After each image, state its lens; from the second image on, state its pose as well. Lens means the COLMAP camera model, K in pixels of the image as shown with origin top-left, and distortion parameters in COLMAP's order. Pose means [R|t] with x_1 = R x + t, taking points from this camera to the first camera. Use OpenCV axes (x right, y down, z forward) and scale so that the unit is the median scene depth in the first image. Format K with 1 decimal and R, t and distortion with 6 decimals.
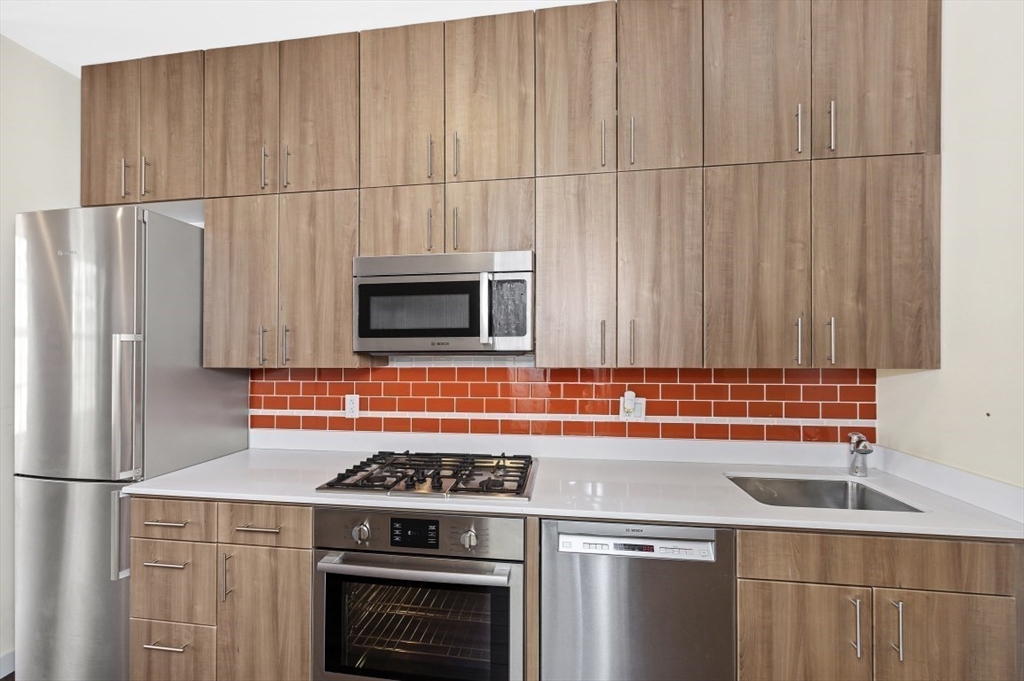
lens RADIAL K [[400.0, 0, 477.6], [0, 400.0, 353.4], [0, 0, 1]] dist [-0.014378, 0.000566]
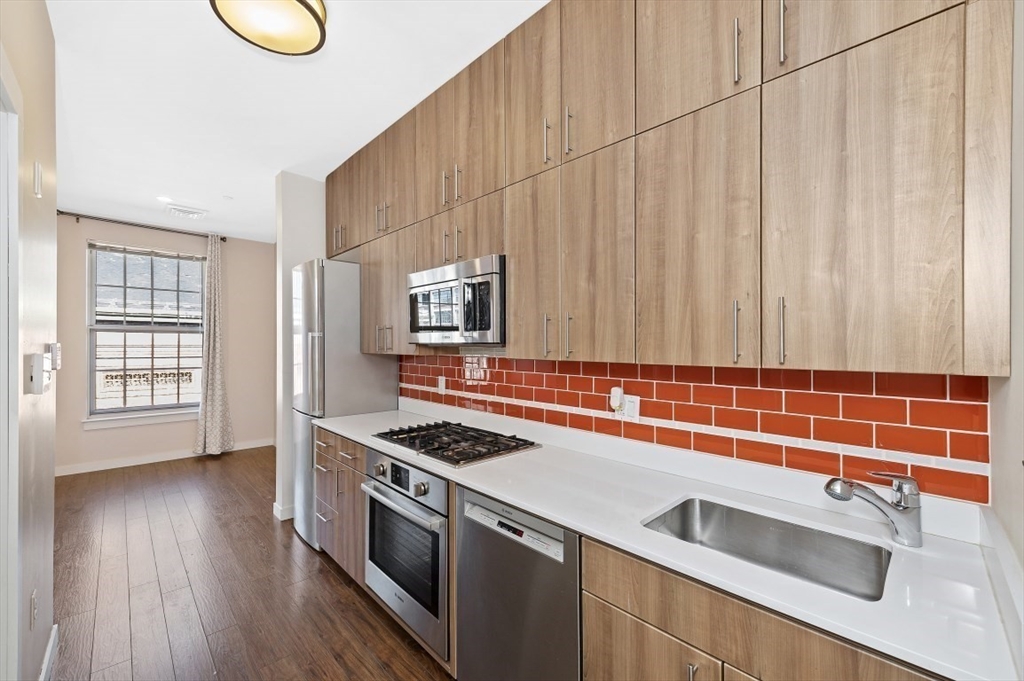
lens RADIAL K [[400.0, 0, 513.3], [0, 400.0, 346.0], [0, 0, 1]] dist [-0.014378, 0.000566]
pose [[0.797502, 0.006916, -0.603277, 0.891983], [-0.006266, 0.999975, 0.003181, -0.002963], [0.603284, 0.001243, 0.797525, 0.131907]]
